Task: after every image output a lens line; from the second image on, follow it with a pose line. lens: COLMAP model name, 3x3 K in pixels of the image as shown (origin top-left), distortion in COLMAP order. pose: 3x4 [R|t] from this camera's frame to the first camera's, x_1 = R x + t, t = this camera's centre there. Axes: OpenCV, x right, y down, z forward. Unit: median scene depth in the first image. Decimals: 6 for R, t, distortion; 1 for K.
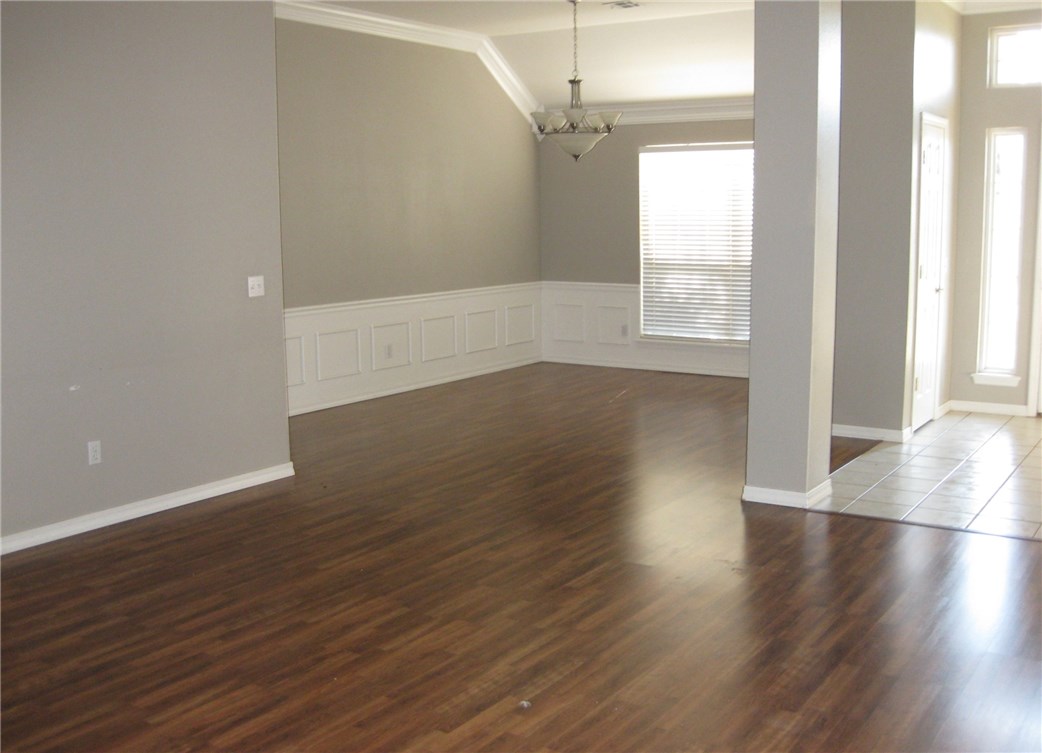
lens RADIAL K [[1131.8, 0, 566.1], [0, 1131.8, 379.2], [0, 0, 1]] dist [0.112078, -0.007192]
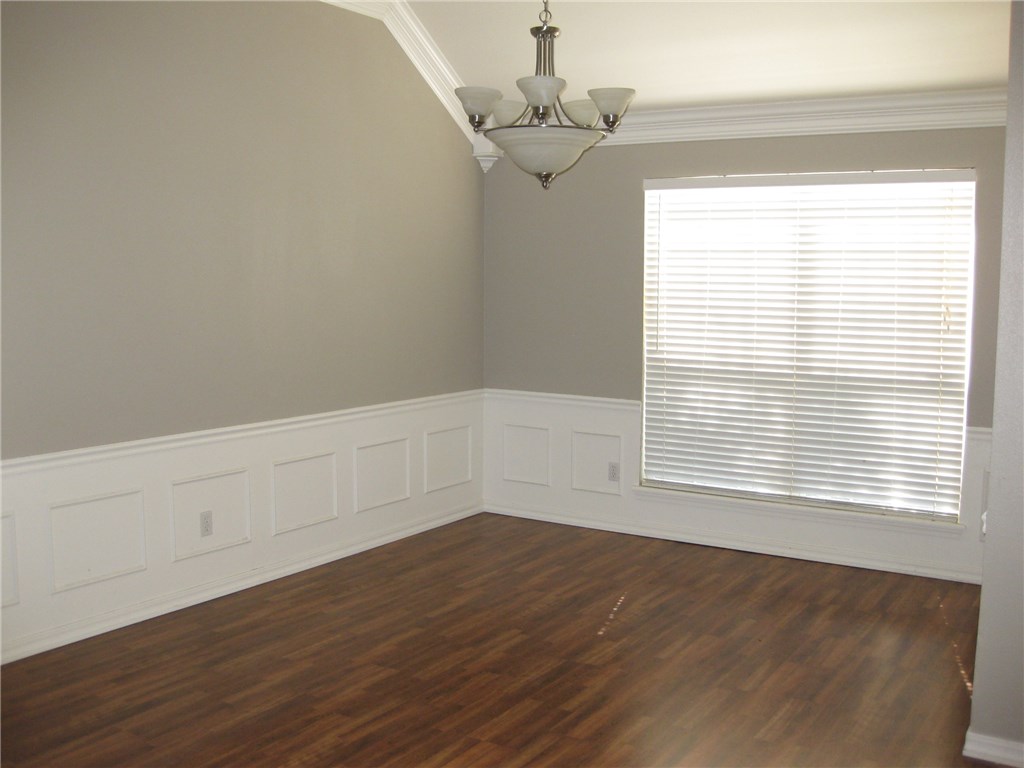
lens RADIAL K [[1046.6, 0, 512.0], [0, 1046.6, 384.0], [0, 0, 1]] dist [-0.178001, 0.140754]
pose [[0.999820, 0.015014, -0.011610, 0.001017], [-0.015553, 0.998731, -0.047895, -0.065574], [0.010876, 0.048067, 0.998785, 0.441508]]
